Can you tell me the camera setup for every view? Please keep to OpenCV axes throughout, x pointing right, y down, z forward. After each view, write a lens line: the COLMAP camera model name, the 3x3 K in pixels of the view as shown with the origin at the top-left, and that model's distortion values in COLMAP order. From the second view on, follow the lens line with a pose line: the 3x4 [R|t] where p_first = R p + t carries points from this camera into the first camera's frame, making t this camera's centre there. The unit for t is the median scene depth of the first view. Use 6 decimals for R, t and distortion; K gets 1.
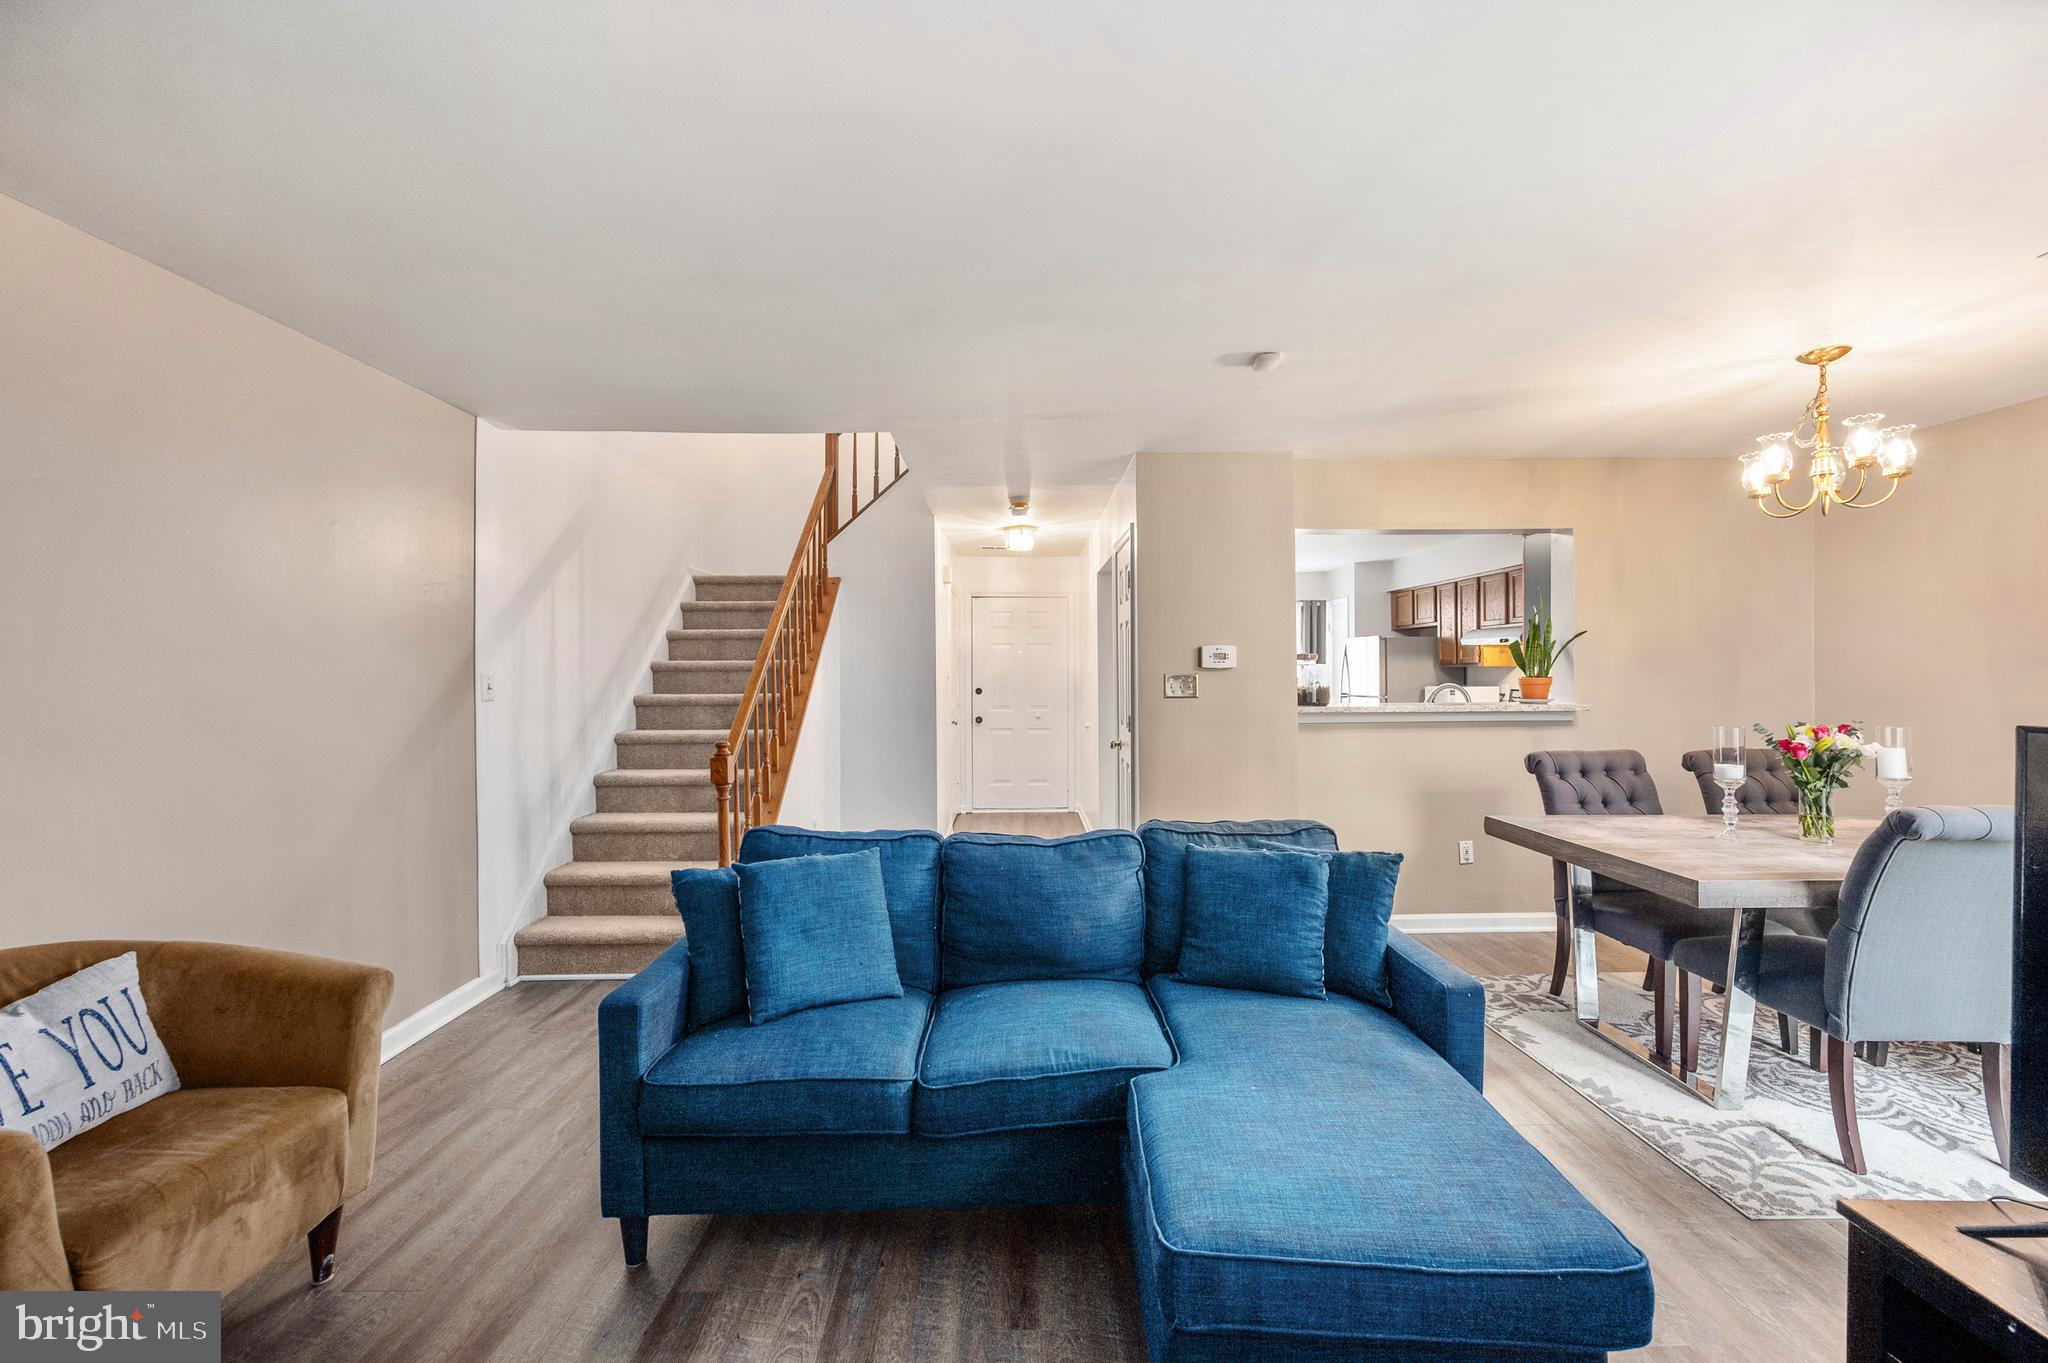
lens RADIAL K [[828.2, 0, 1035.5], [0, 828.2, 688.6], [0, 0, 1]] dist [-0.004598, 0.001180]
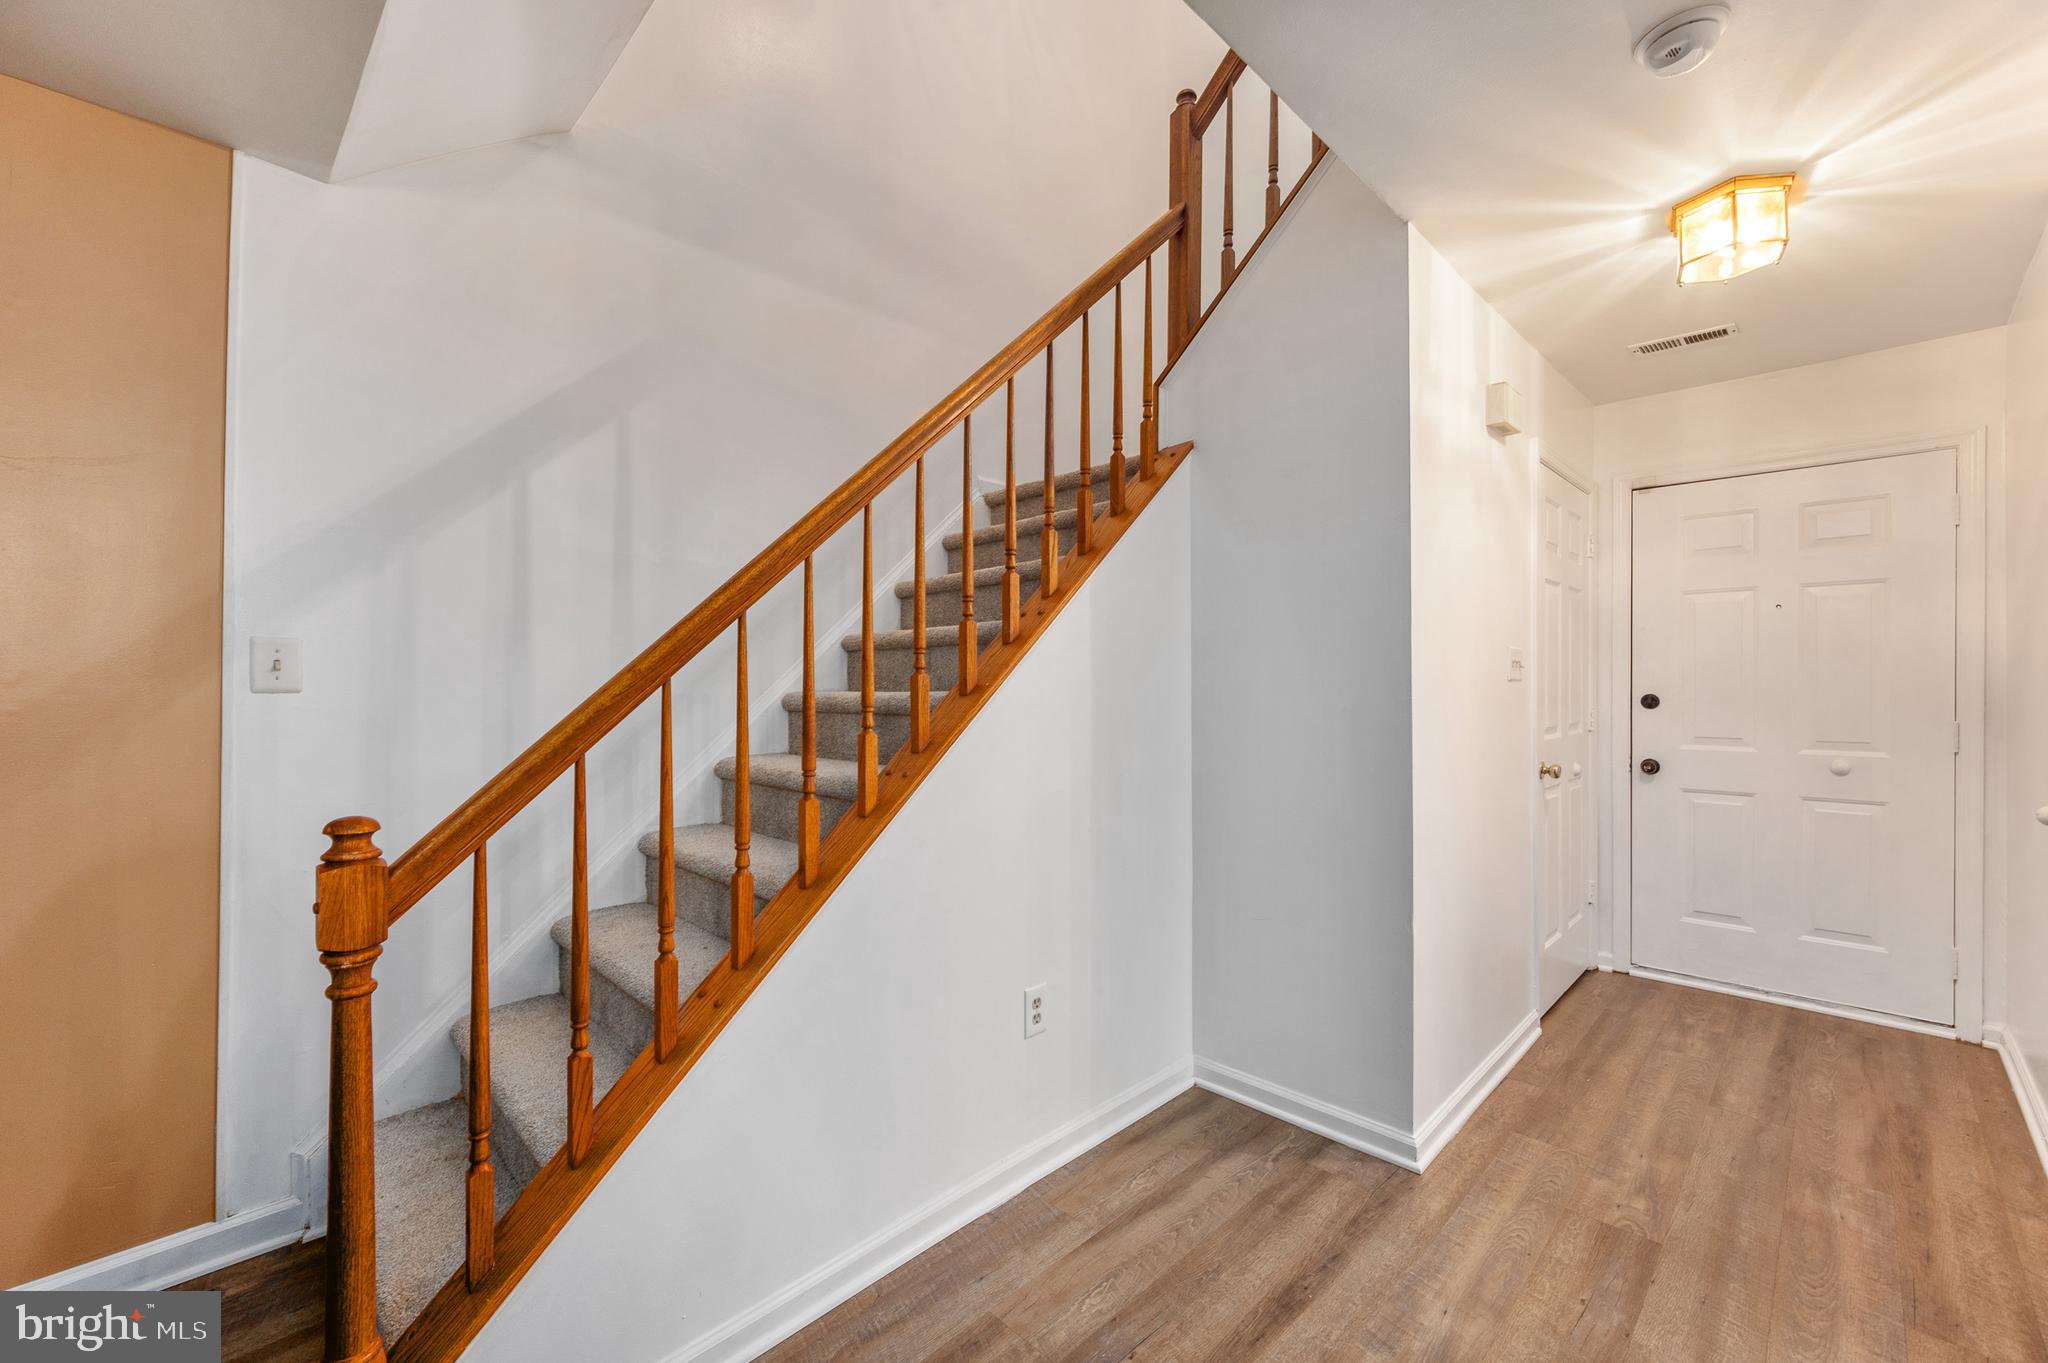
lens RADIAL K [[828.2, 0, 1000.4], [0, 828.2, 688.9], [0, 0, 1]] dist [-0.004598, 0.001180]
pose [[0.678675, 0.006273, -0.734412, 0.020959], [-0.015709, 0.999859, -0.005976, 0.004349], [0.734271, 0.015592, 0.678677, 0.465188]]
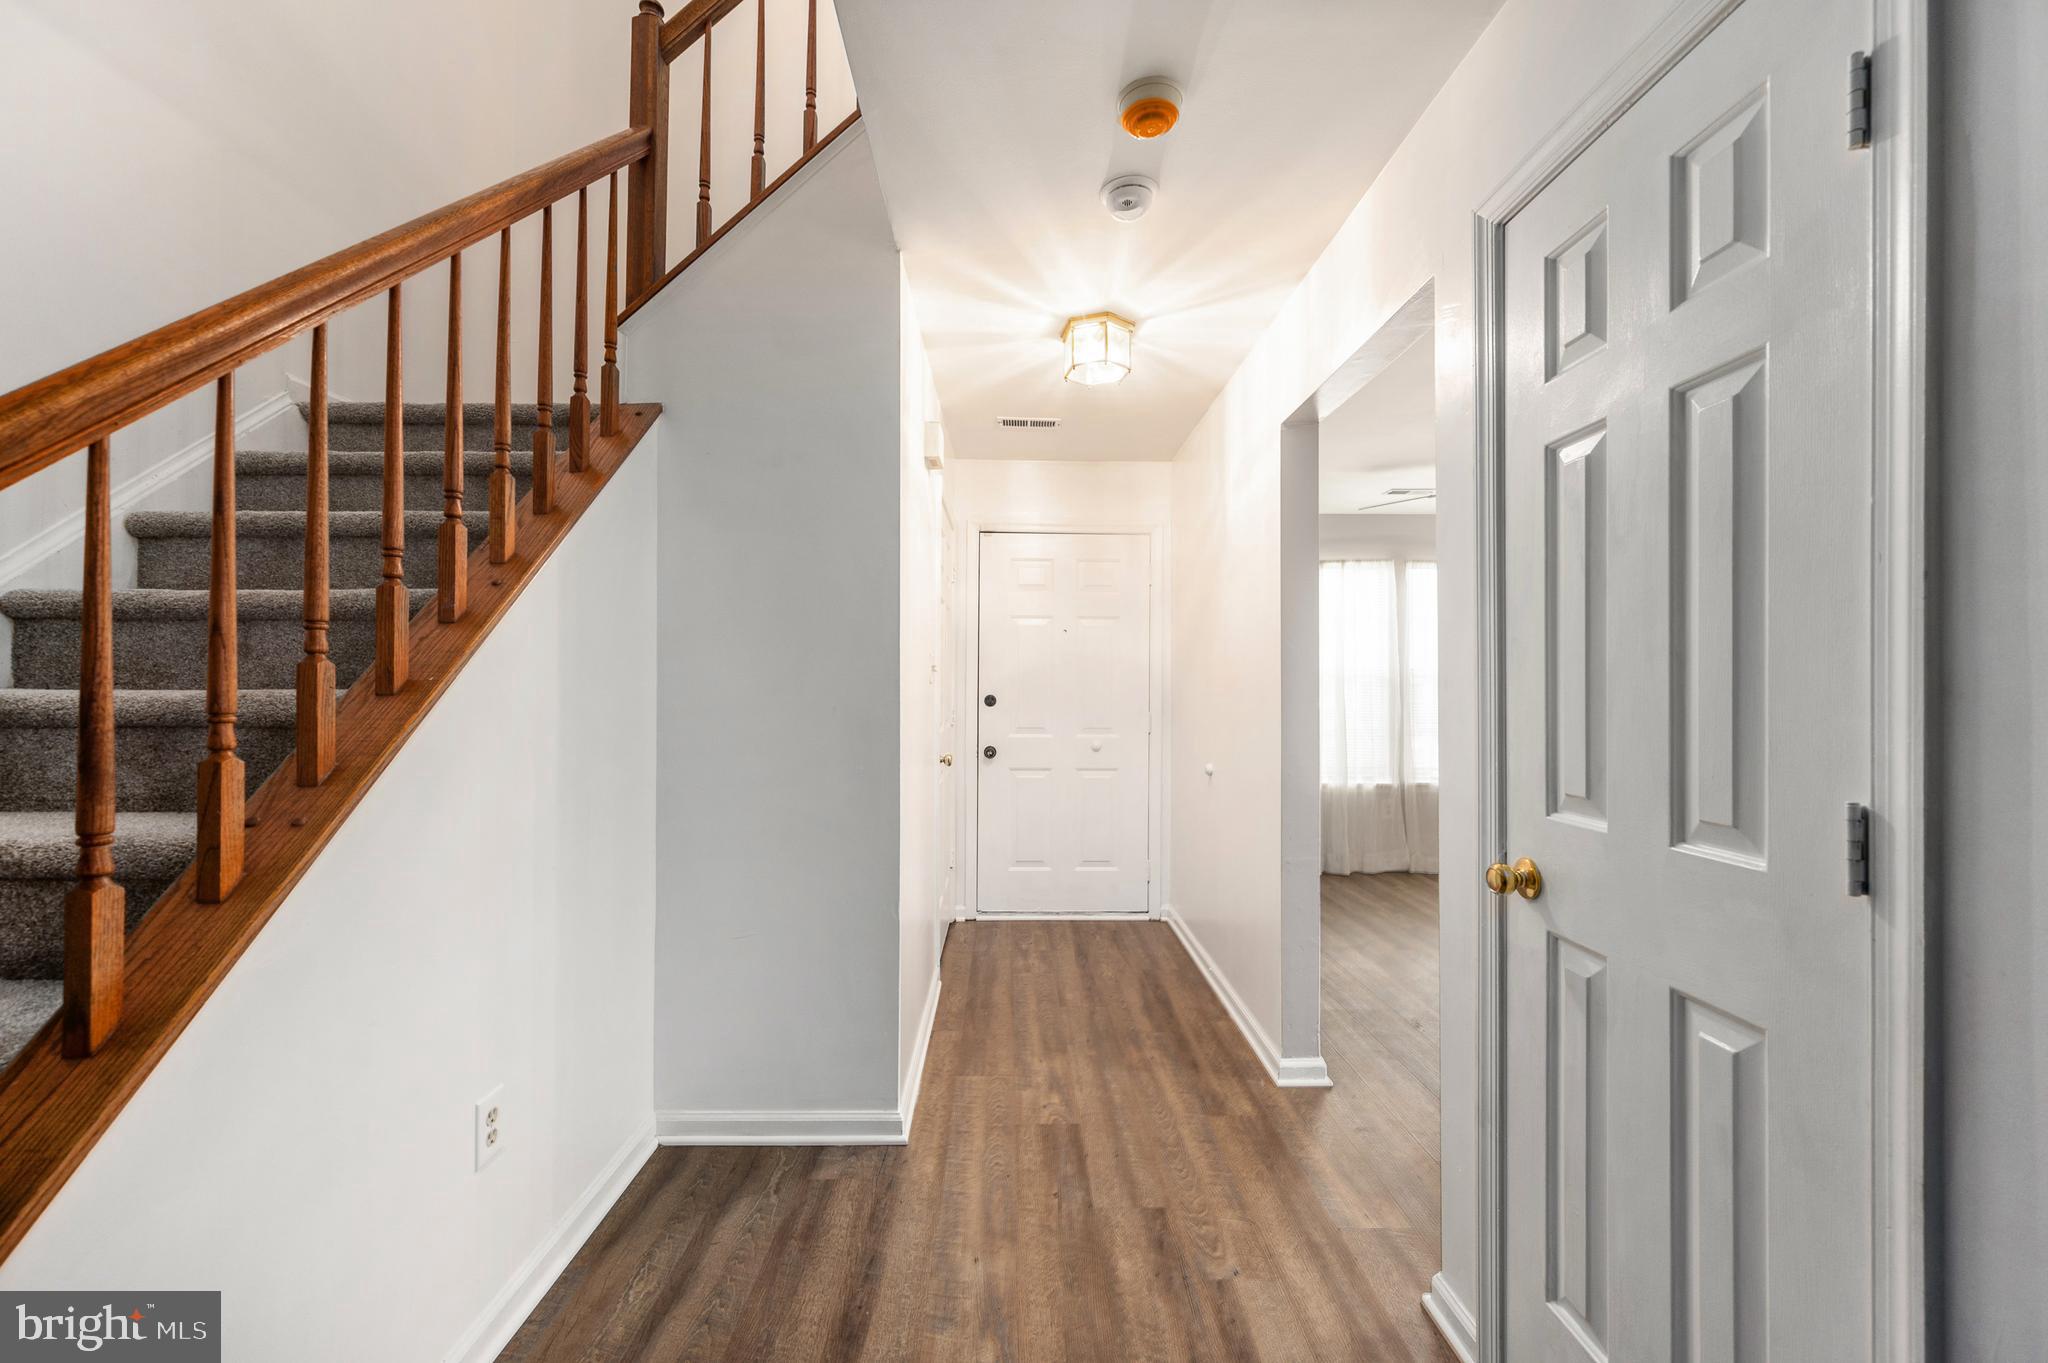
lens RADIAL K [[828.2, 0, 1017.9], [0, 828.2, 684.1], [0, 0, 1]] dist [-0.004598, 0.001180]
pose [[0.999922, 0.009646, -0.007889, -0.047282], [-0.009843, 0.999631, -0.025335, 0.005882], [0.007641, 0.025410, 0.999648, 0.459751]]
